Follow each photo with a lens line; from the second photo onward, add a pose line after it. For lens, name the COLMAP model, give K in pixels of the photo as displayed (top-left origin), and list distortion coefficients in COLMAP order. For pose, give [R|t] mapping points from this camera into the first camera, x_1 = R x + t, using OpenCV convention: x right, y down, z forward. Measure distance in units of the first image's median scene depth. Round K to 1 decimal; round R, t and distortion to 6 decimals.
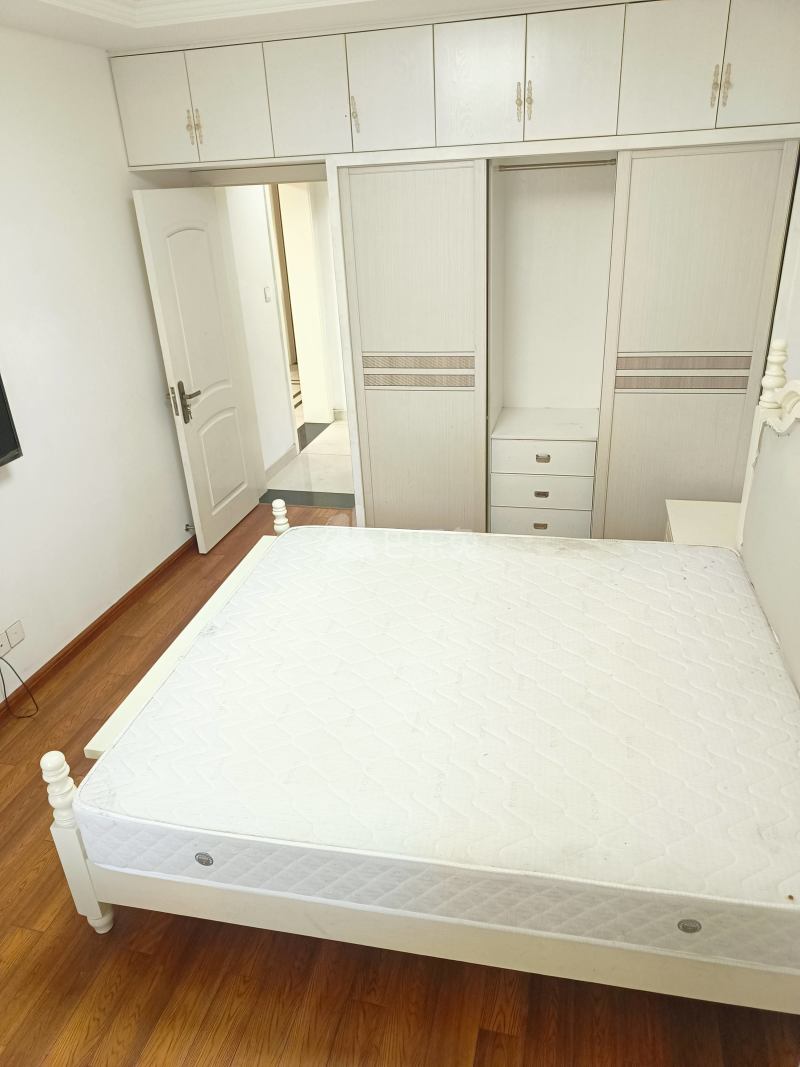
lens RADIAL K [[739.9, 0, 401.0], [0, 739.9, 532.7], [0, 0, 1]] dist [0.002858, -0.016939]
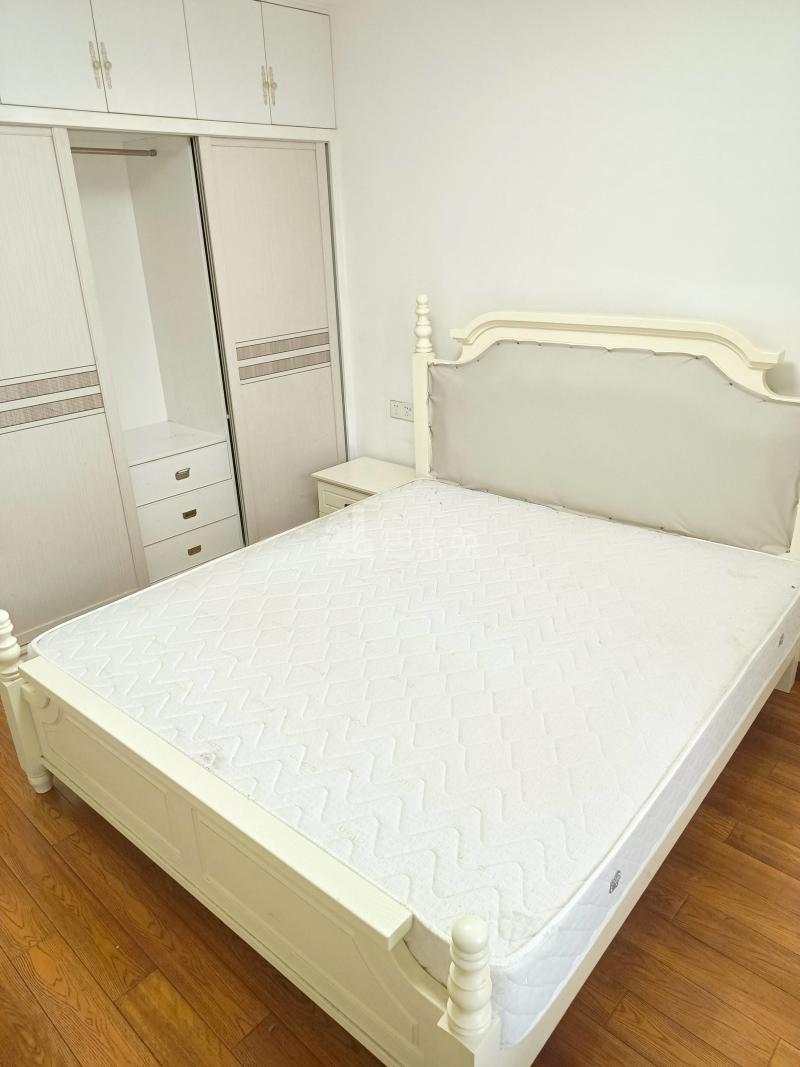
lens RADIAL K [[739.9, 0, 404.2], [0, 739.9, 533.7], [0, 0, 1]] dist [0.002858, -0.016939]
pose [[0.473584, -0.306233, 0.825796, -0.502720], [0.380236, 0.916818, 0.121927, -0.047423], [-0.794442, 0.256255, 0.550631, 0.354648]]
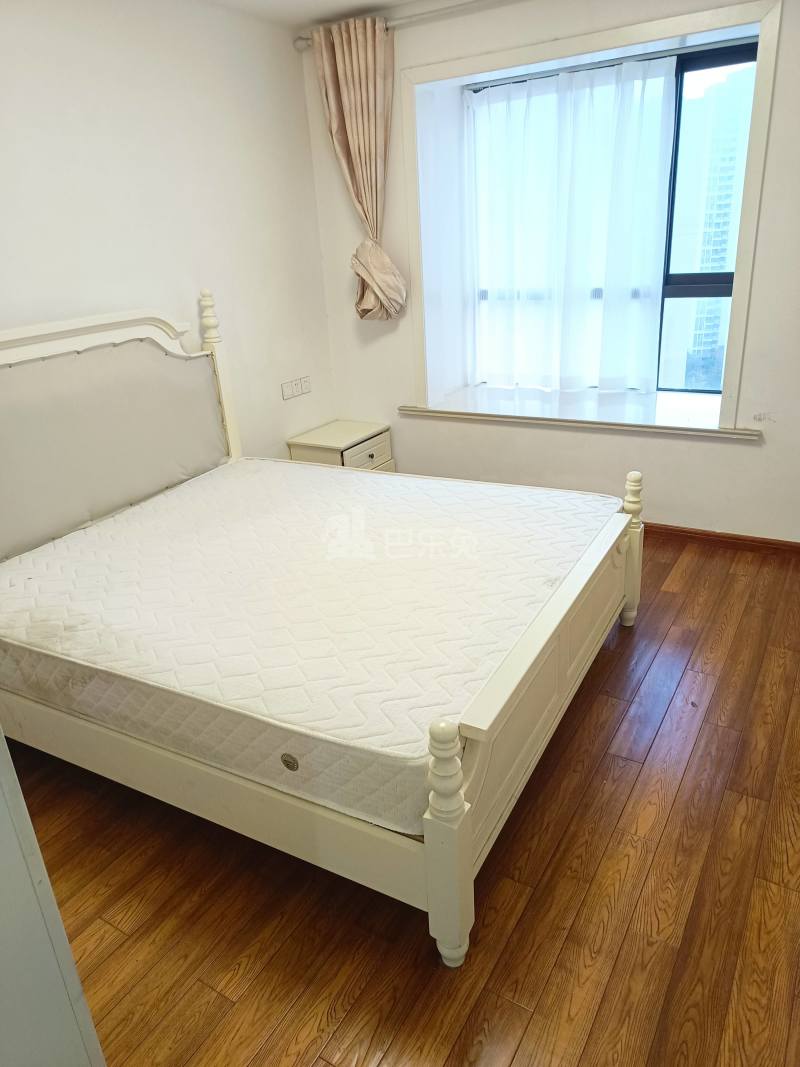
lens RADIAL K [[739.9, 0, 402.1], [0, 739.9, 535.2], [0, 0, 1]] dist [0.002858, -0.016939]
pose [[-0.951044, -0.012586, 0.308800, -0.269966], [0.219998, 0.674189, 0.705032, -0.434998], [-0.217063, 0.738452, -0.638414, 1.215081]]
